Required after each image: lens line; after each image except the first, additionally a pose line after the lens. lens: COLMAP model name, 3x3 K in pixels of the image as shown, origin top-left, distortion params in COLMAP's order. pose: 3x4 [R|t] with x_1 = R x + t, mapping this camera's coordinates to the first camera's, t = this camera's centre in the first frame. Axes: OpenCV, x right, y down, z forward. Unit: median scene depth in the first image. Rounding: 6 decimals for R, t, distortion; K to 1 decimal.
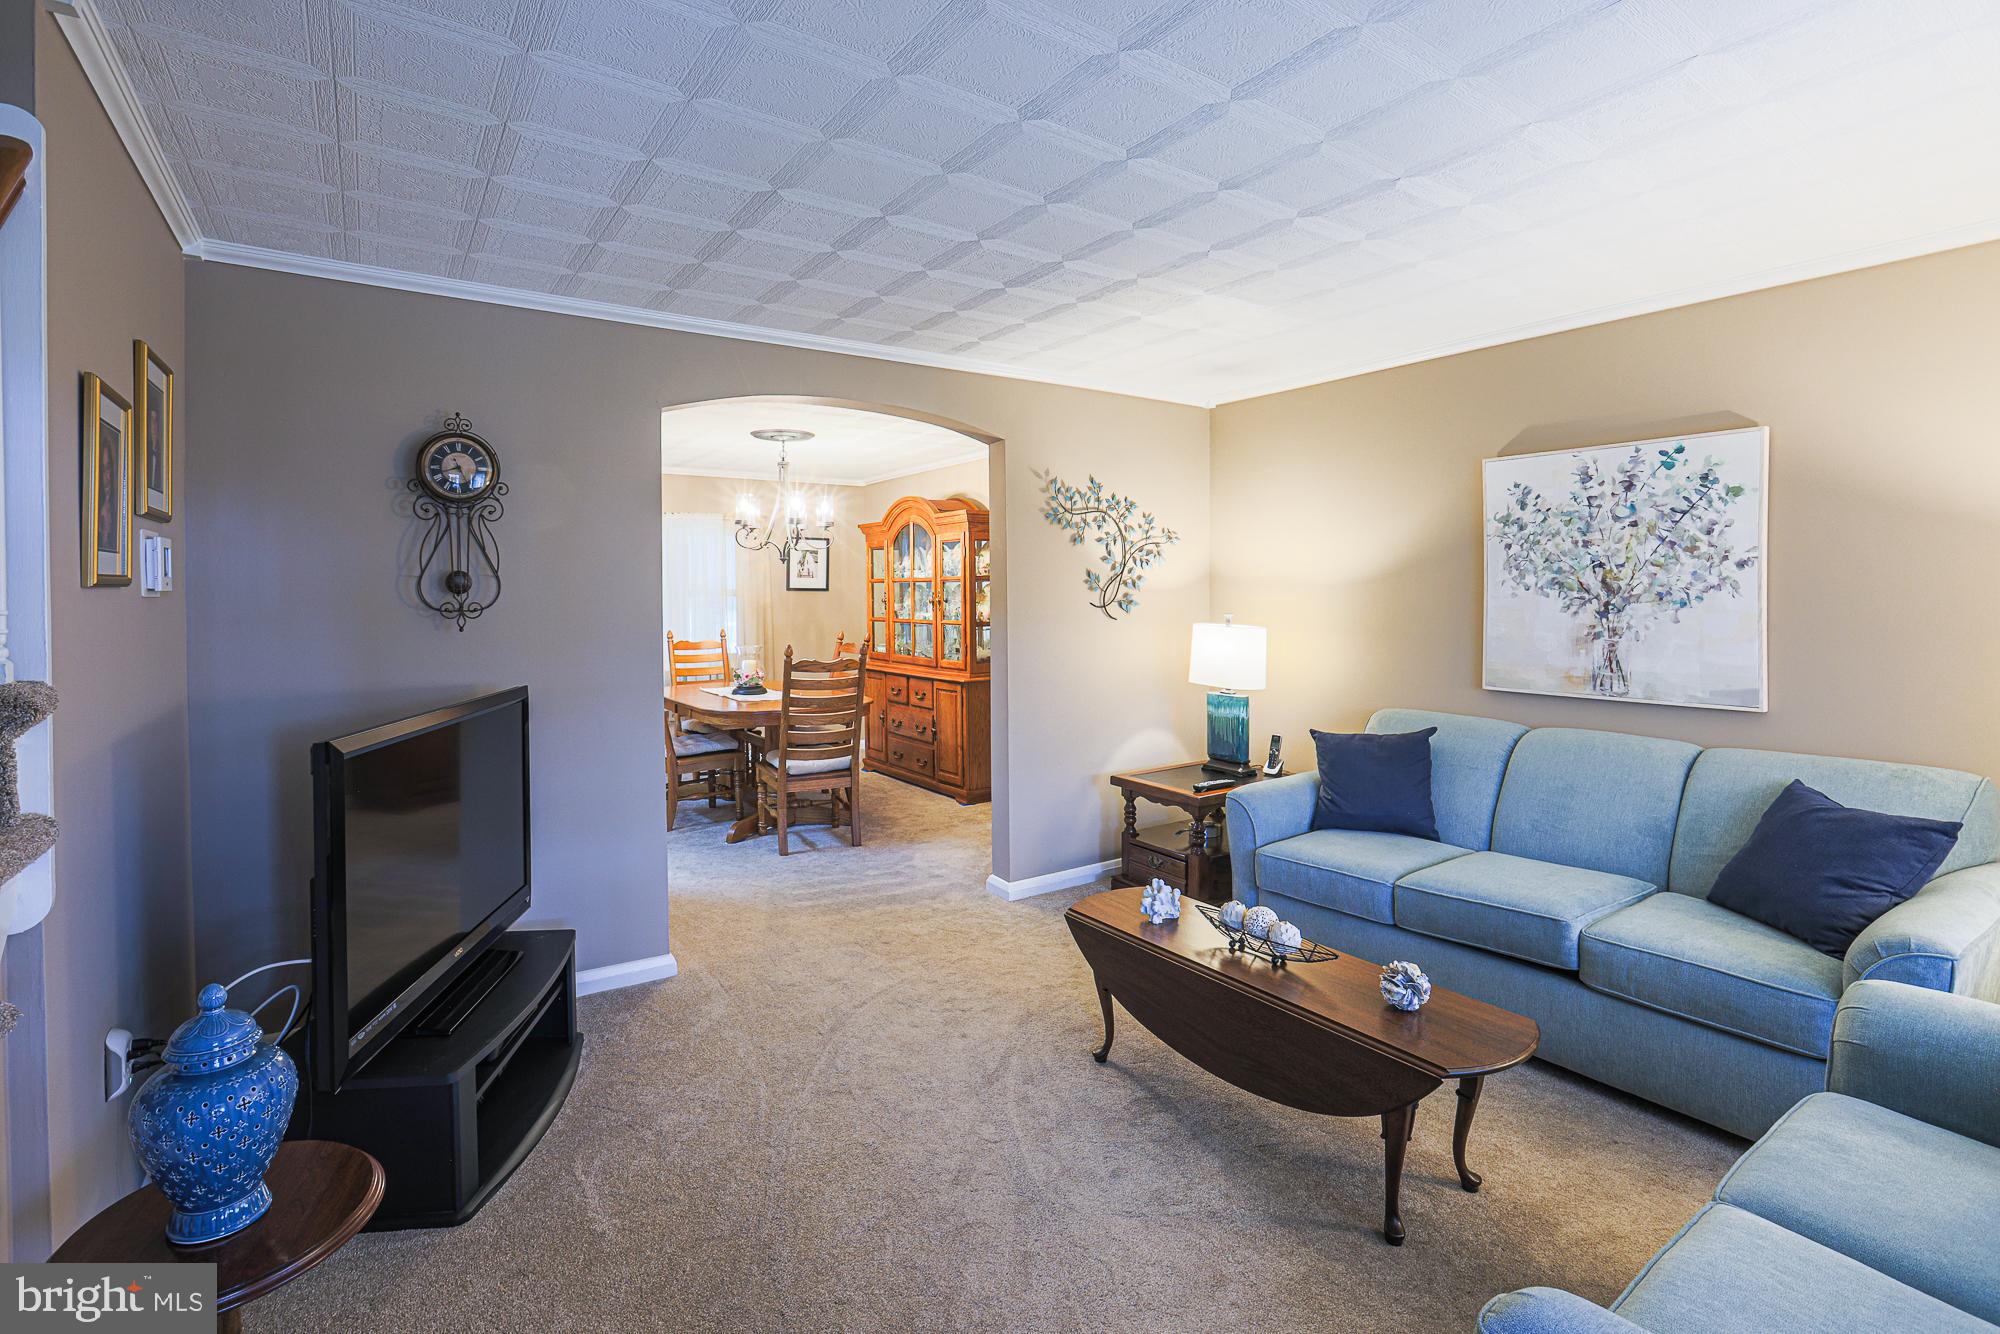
lens RADIAL K [[961.4, 0, 948.5], [0, 961.4, 618.8], [0, 0, 1]] dist [-0.050712, 0.018030]
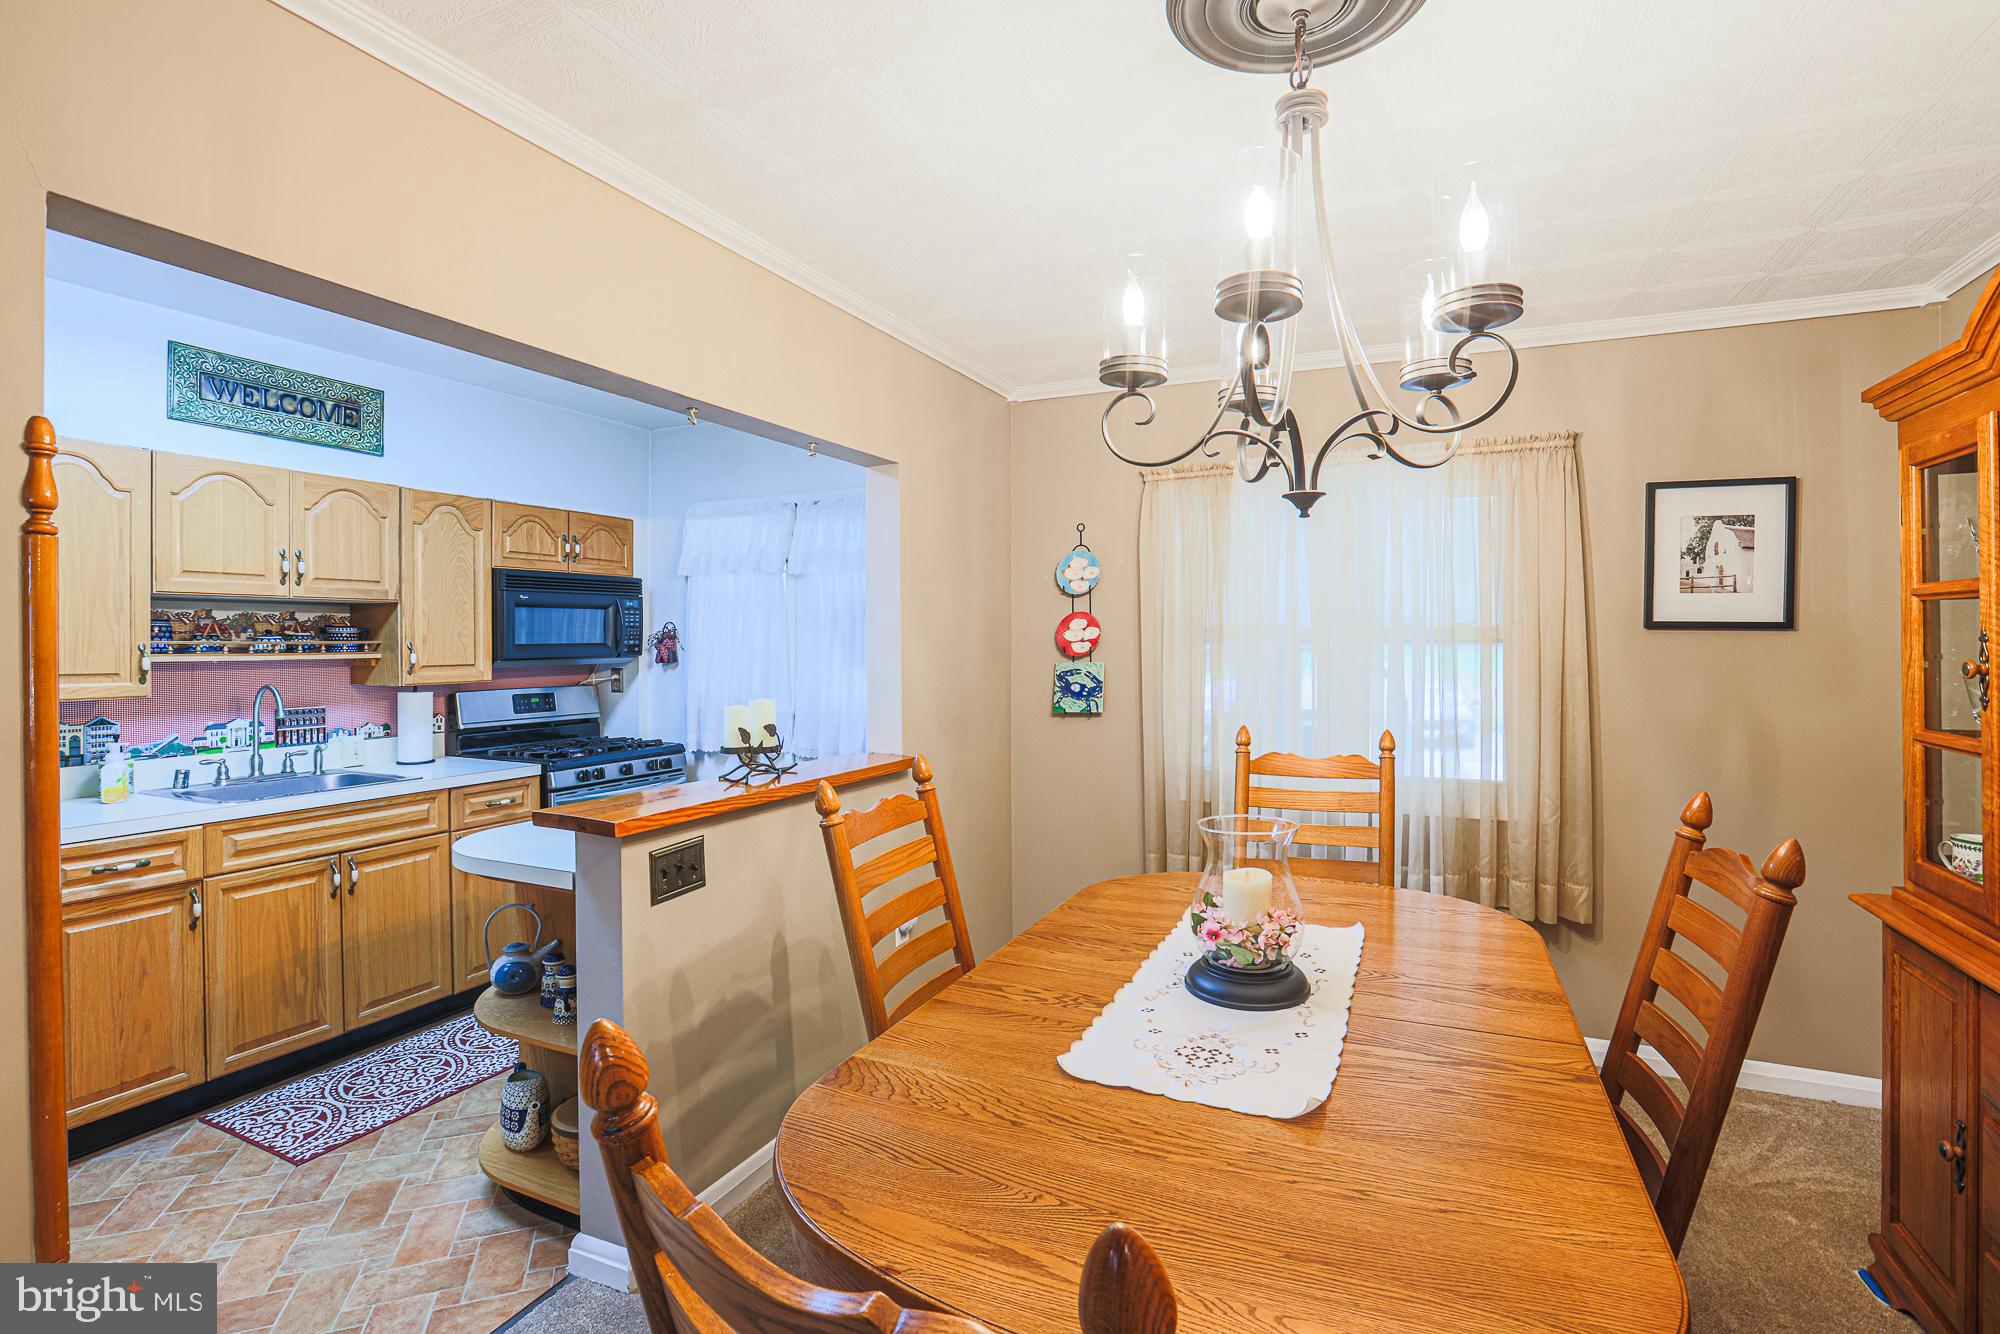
lens RADIAL K [[897.1, 0, 995.7], [0, 897.1, 641.4], [0, 0, 1]] dist [-0.037618, 0.011790]
pose [[0.532725, 0.009030, -0.846240, -0.029332], [-0.021497, 0.999765, -0.002865, -0.044135], [0.846015, 0.019718, 0.532794, 1.481628]]
